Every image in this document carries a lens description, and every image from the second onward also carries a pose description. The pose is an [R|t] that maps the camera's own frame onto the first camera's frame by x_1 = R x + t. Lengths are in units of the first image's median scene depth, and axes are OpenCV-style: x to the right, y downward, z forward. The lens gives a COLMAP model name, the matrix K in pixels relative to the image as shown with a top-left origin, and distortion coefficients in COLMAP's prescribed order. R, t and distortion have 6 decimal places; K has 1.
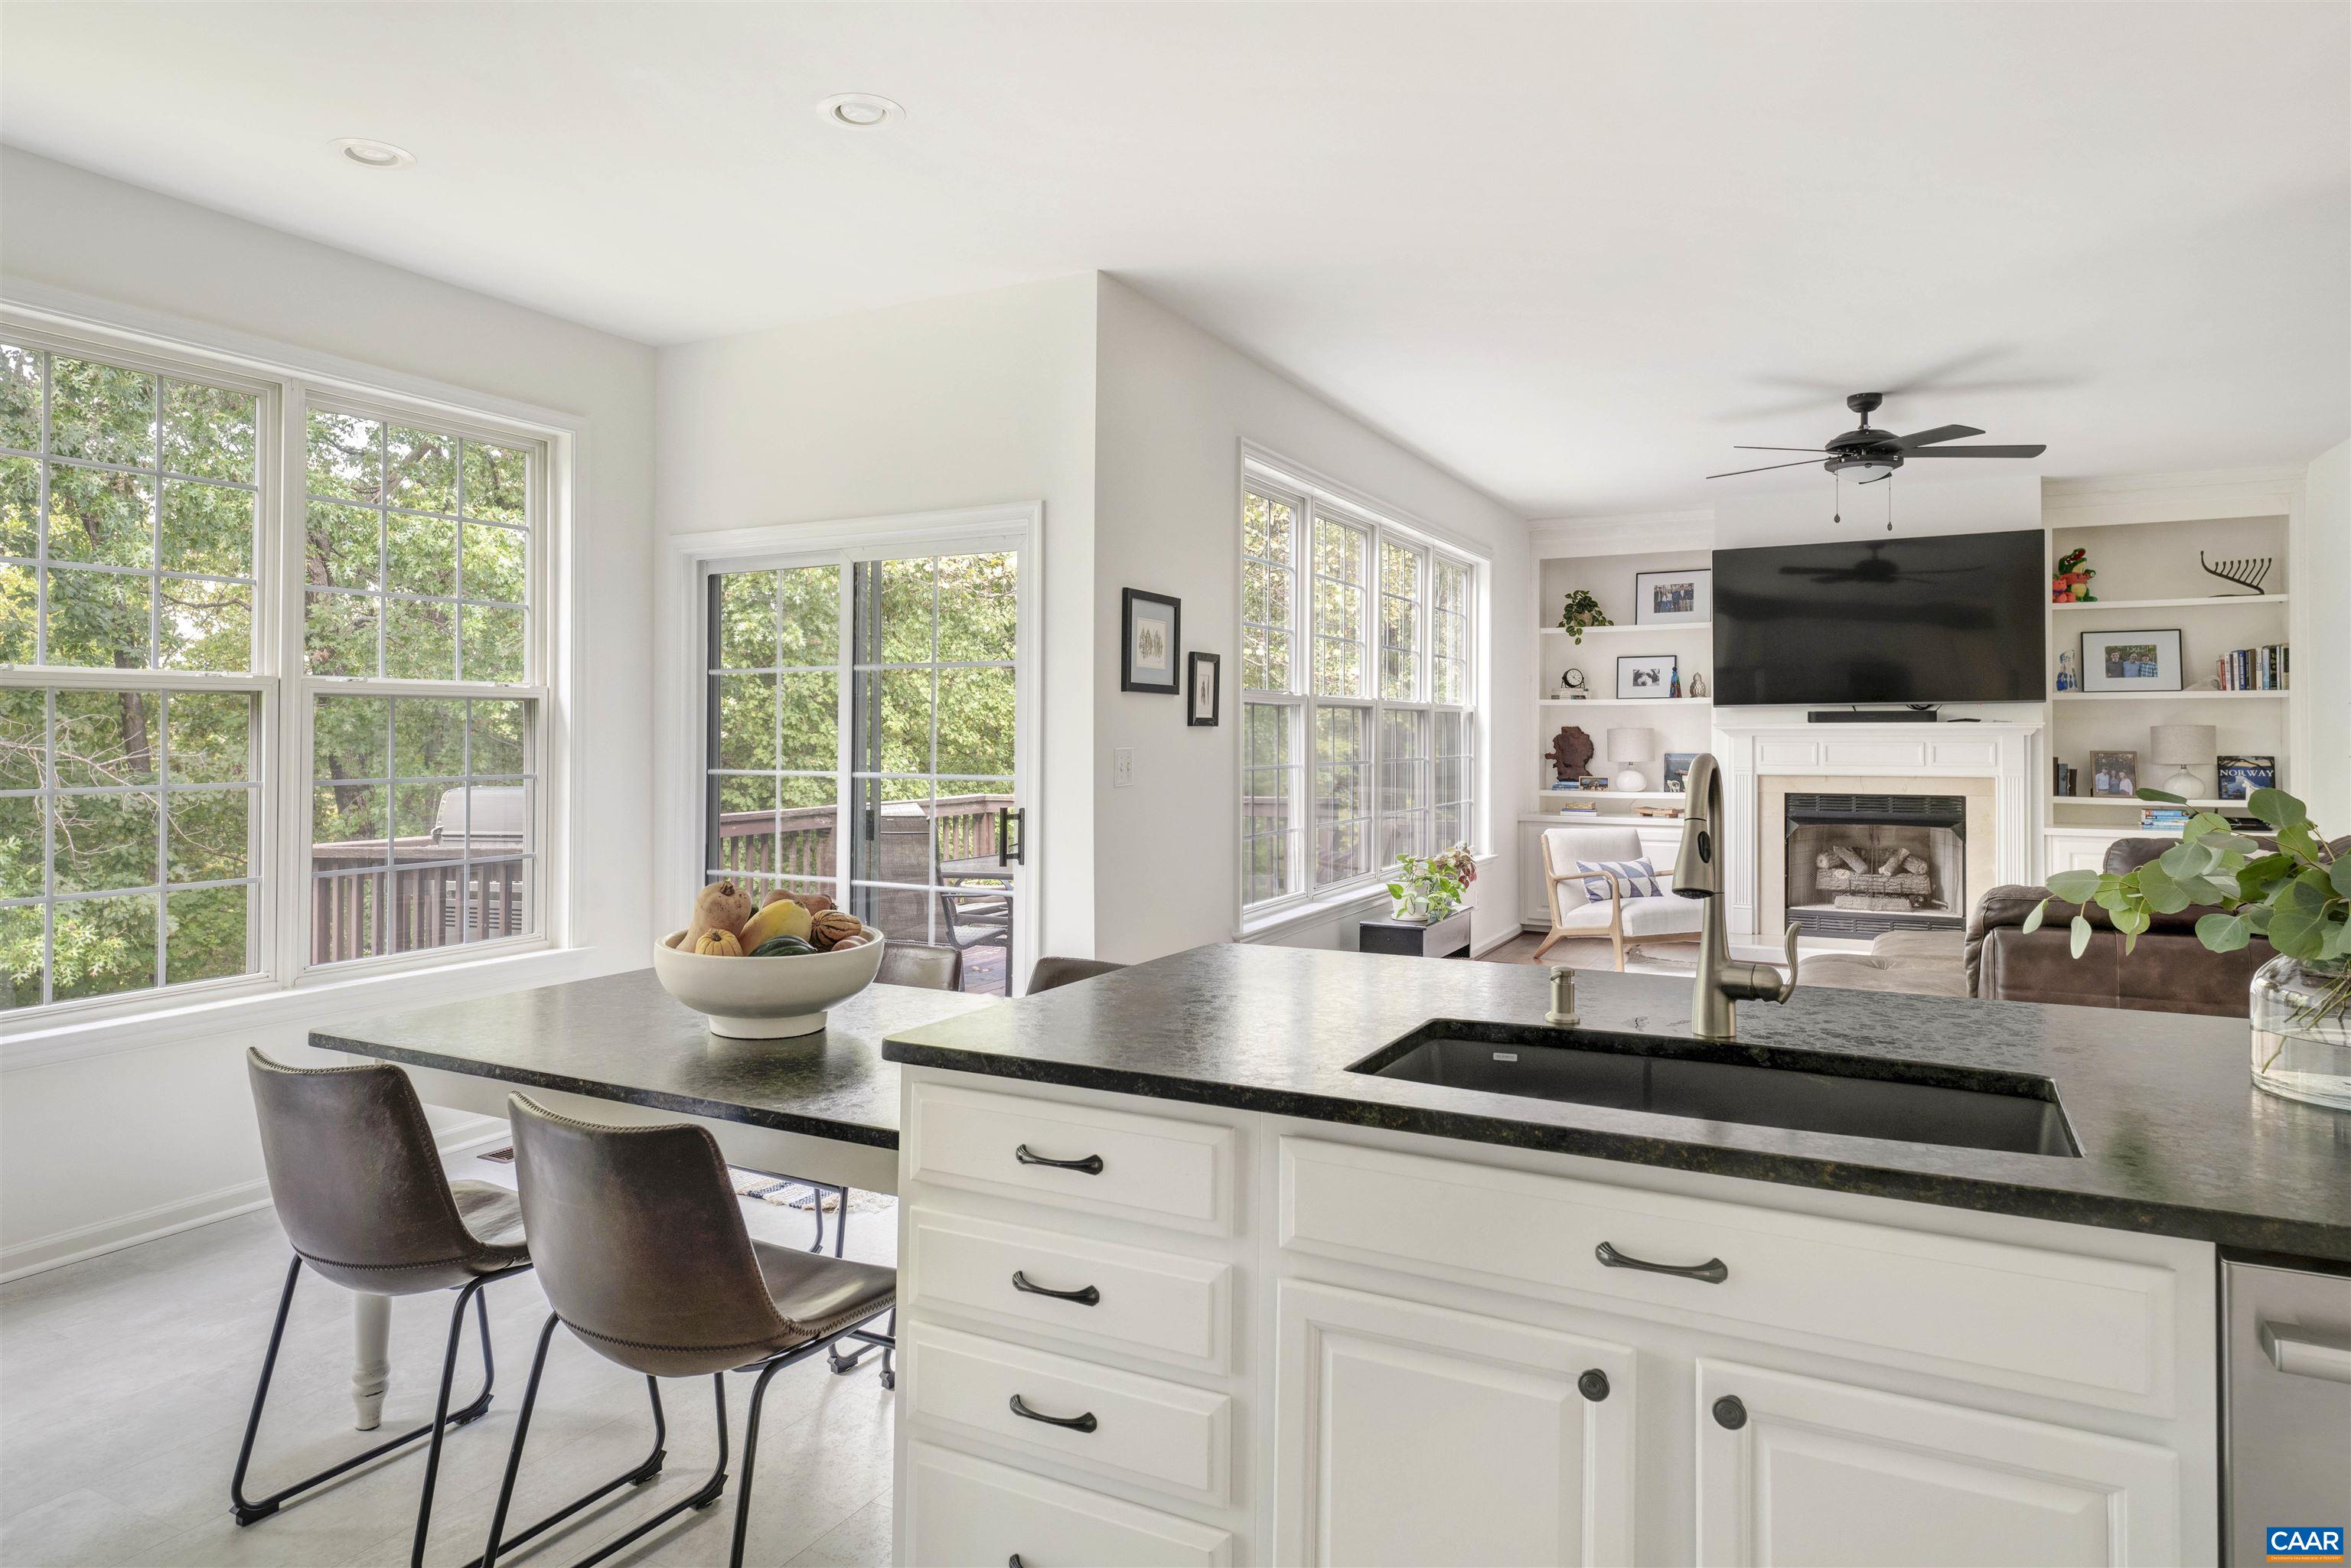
lens RADIAL K [[1452.0, 0, 1067.6], [0, 1452.0, 742.0], [0, 0, 1]] dist [0.010058, -0.004622]
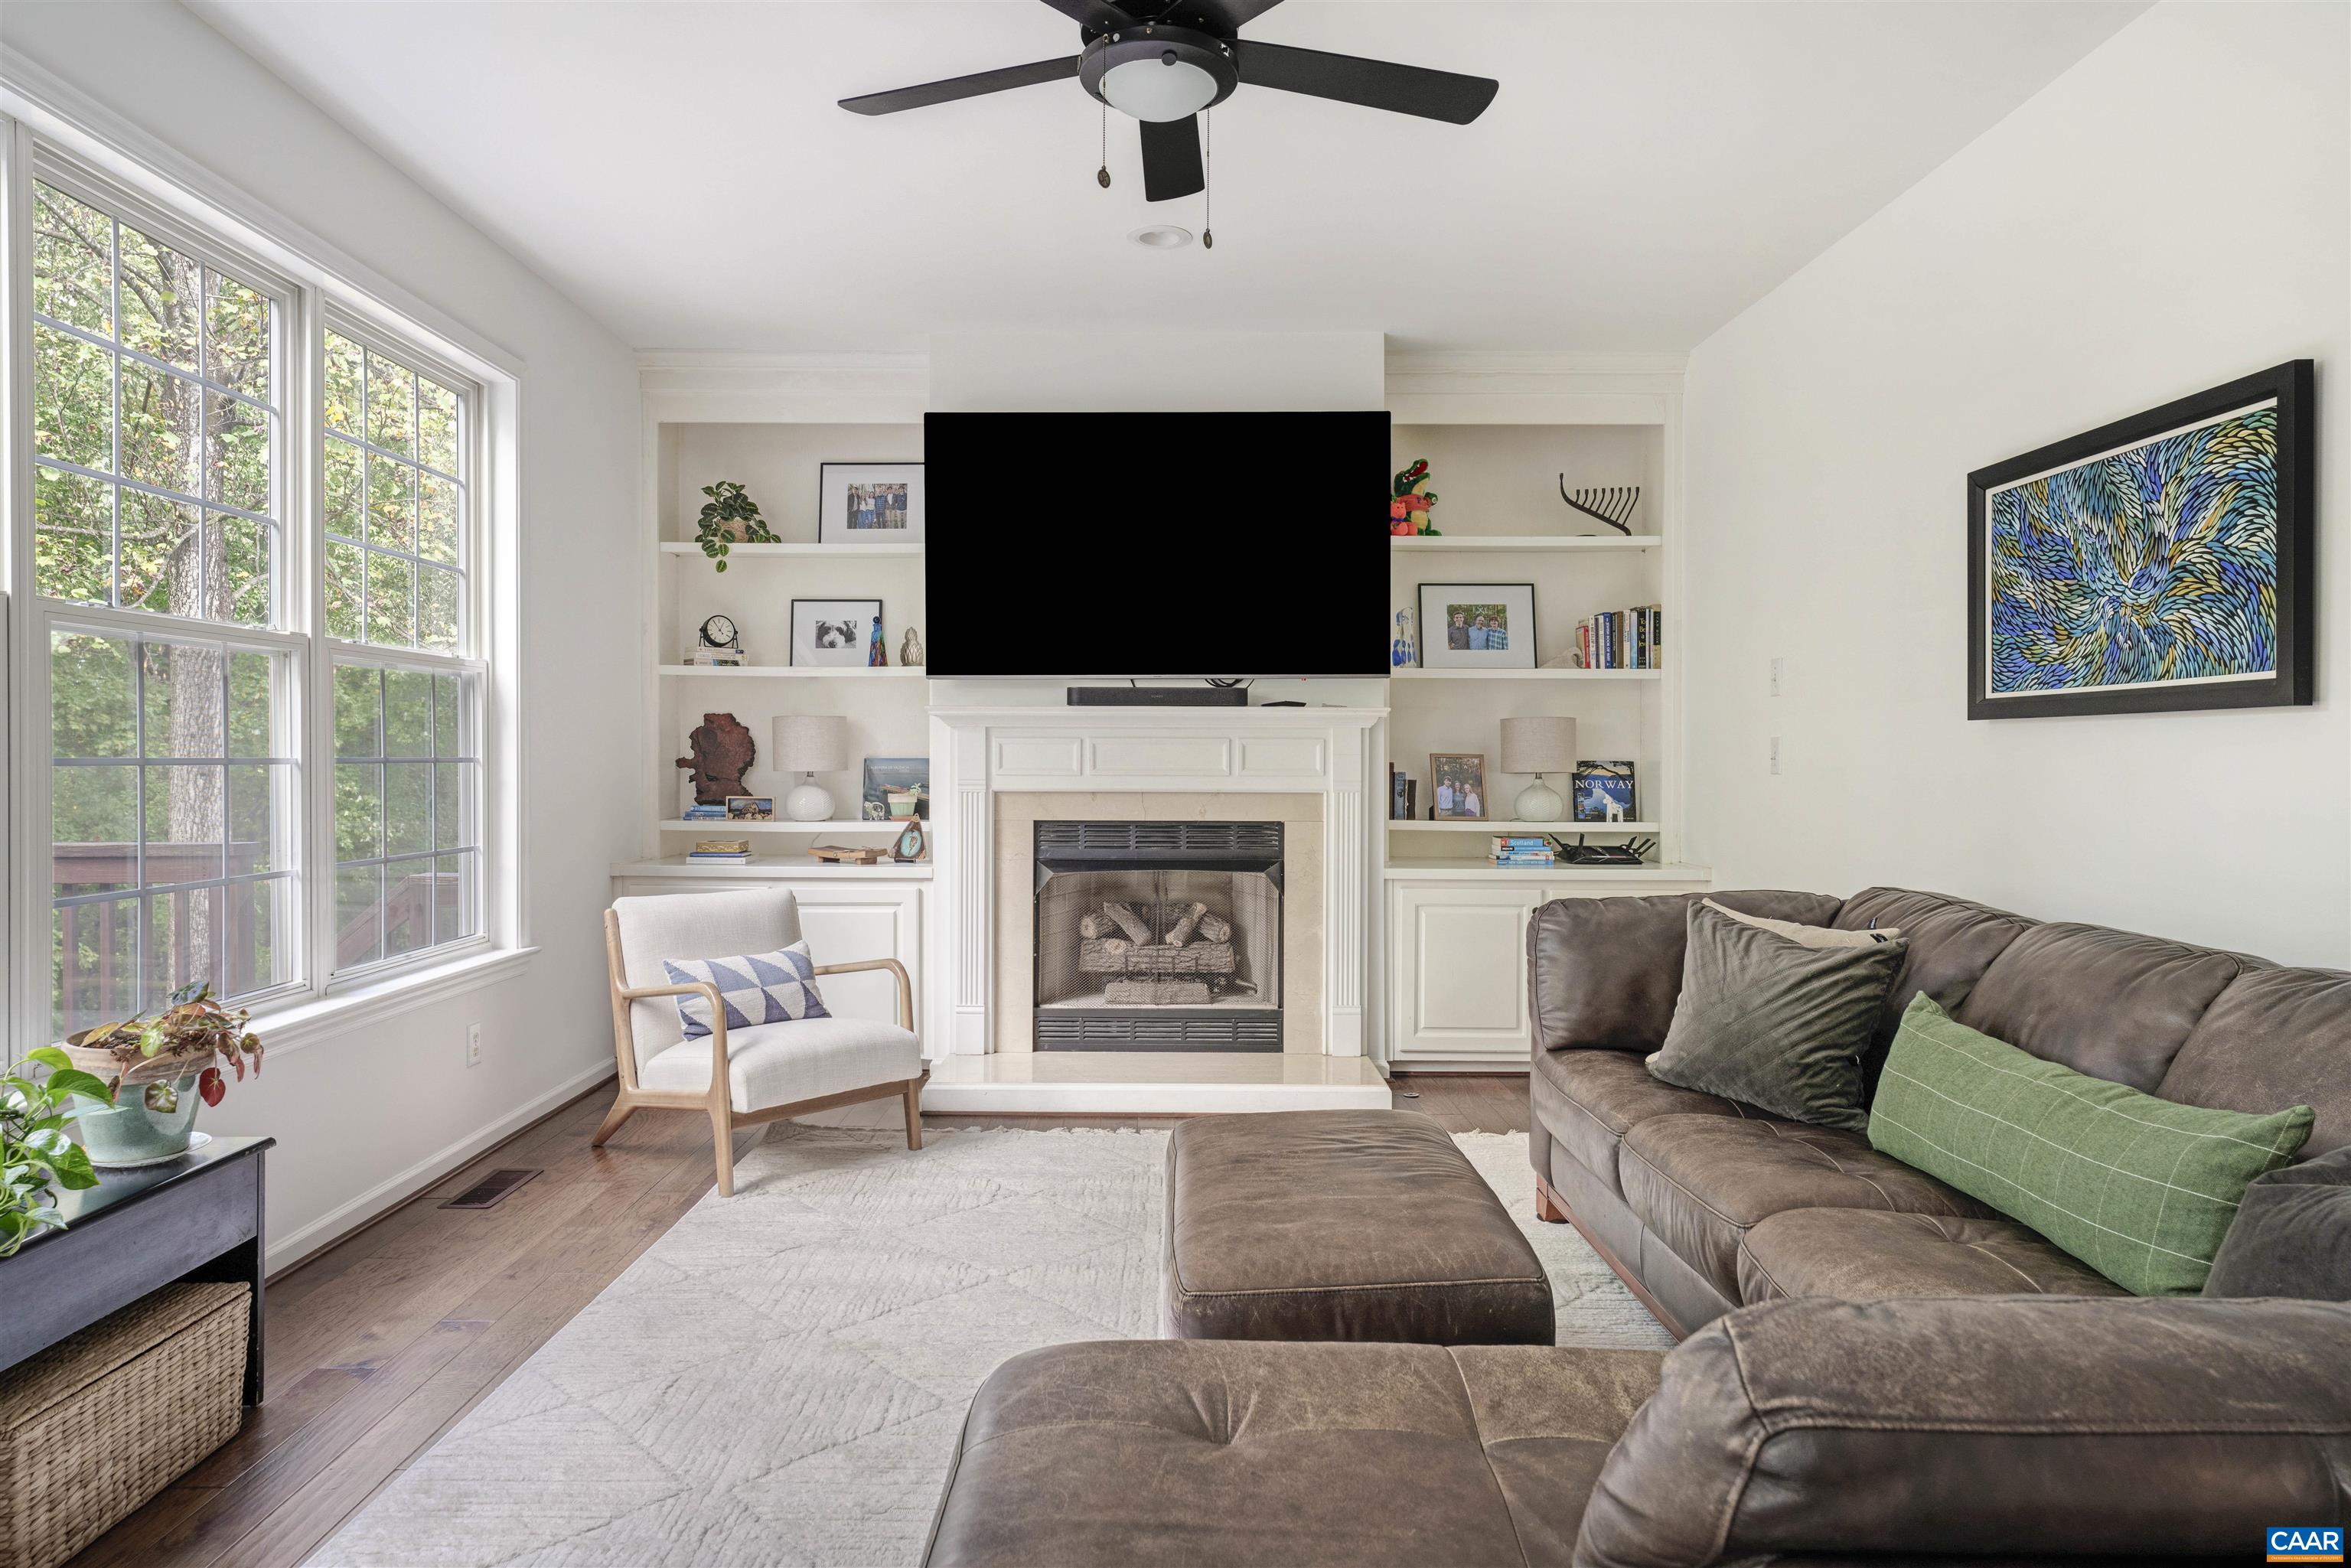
lens RADIAL K [[1452.0, 0, 1161.9], [0, 1452.0, 767.3], [0, 0, 1]] dist [0.010058, -0.004622]
pose [[0.869335, 0.001732, 0.494220, 0.242124], [-0.003507, 0.999990, 0.002664, 0.010899], [-0.494210, -0.004049, 0.869333, 0.450265]]
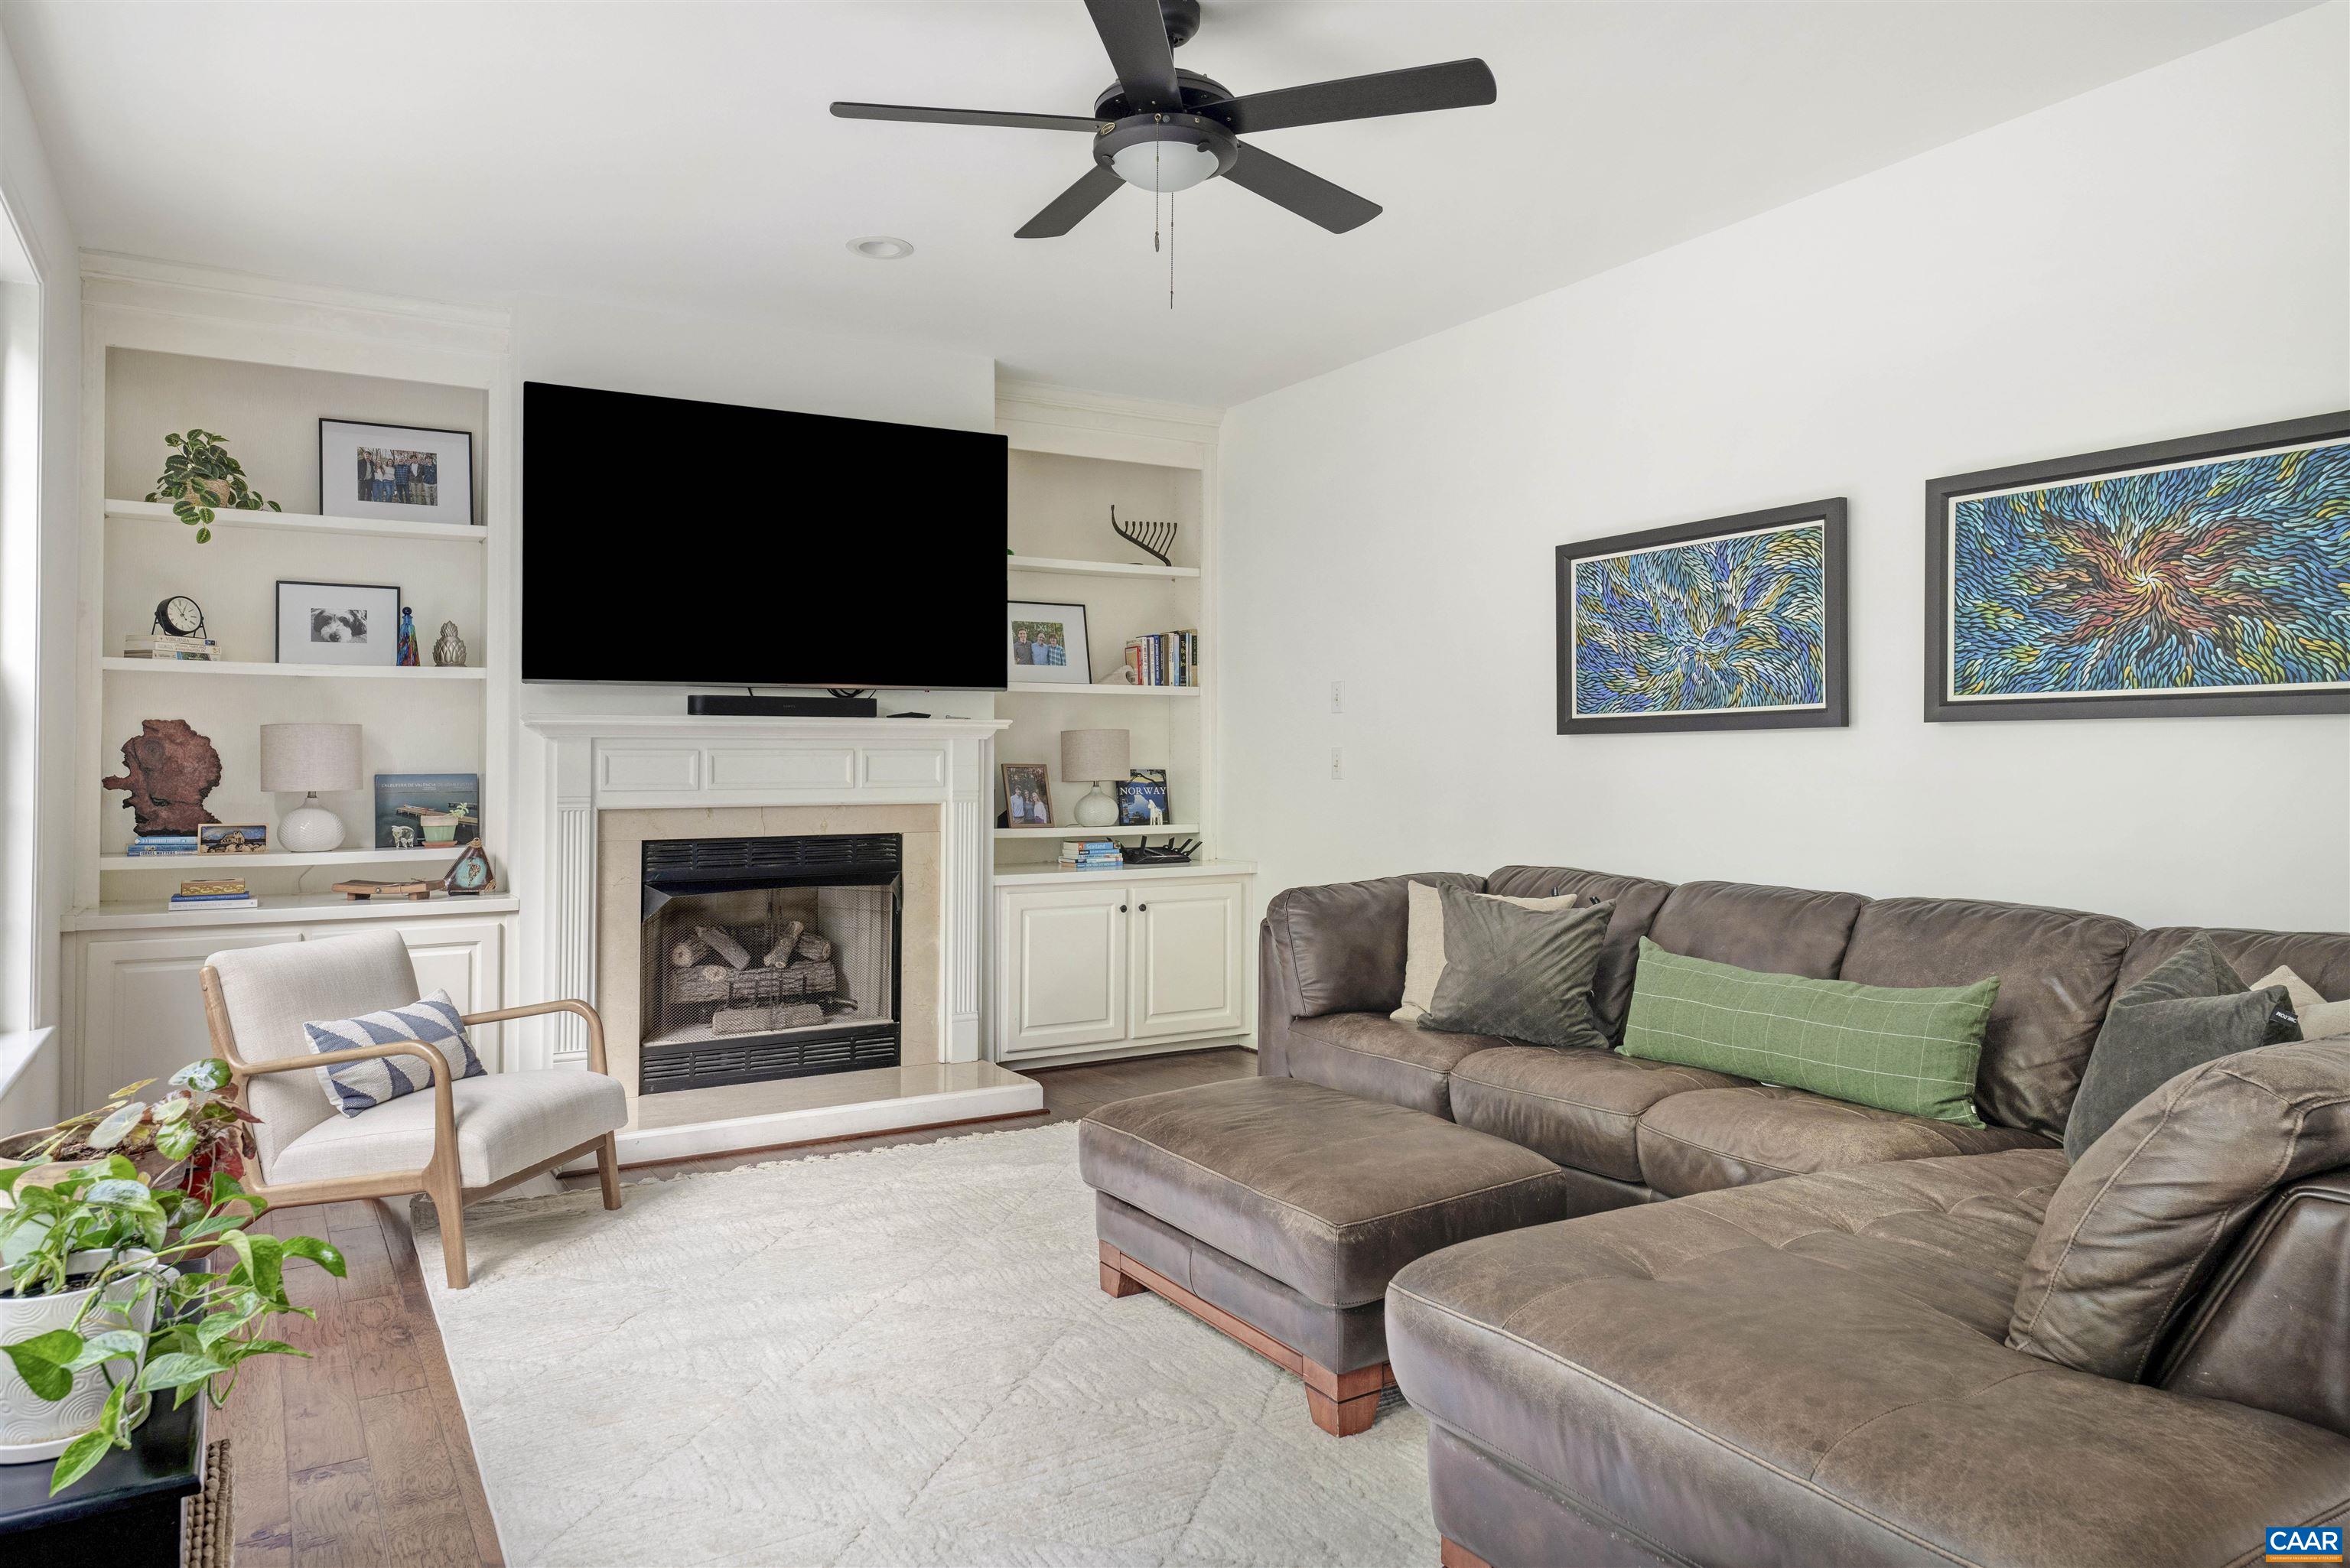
lens RADIAL K [[1534.0, 0, 1163.7], [0, 1534.0, 751.8], [0, 0, 1]] dist [0.013147, 0.000394]
pose [[0.486981, 0.007909, 0.873377, 0.076462], [0.007896, 0.999878, -0.013457, 0.010593], [-0.873377, 0.013450, 0.486860, 0.547944]]
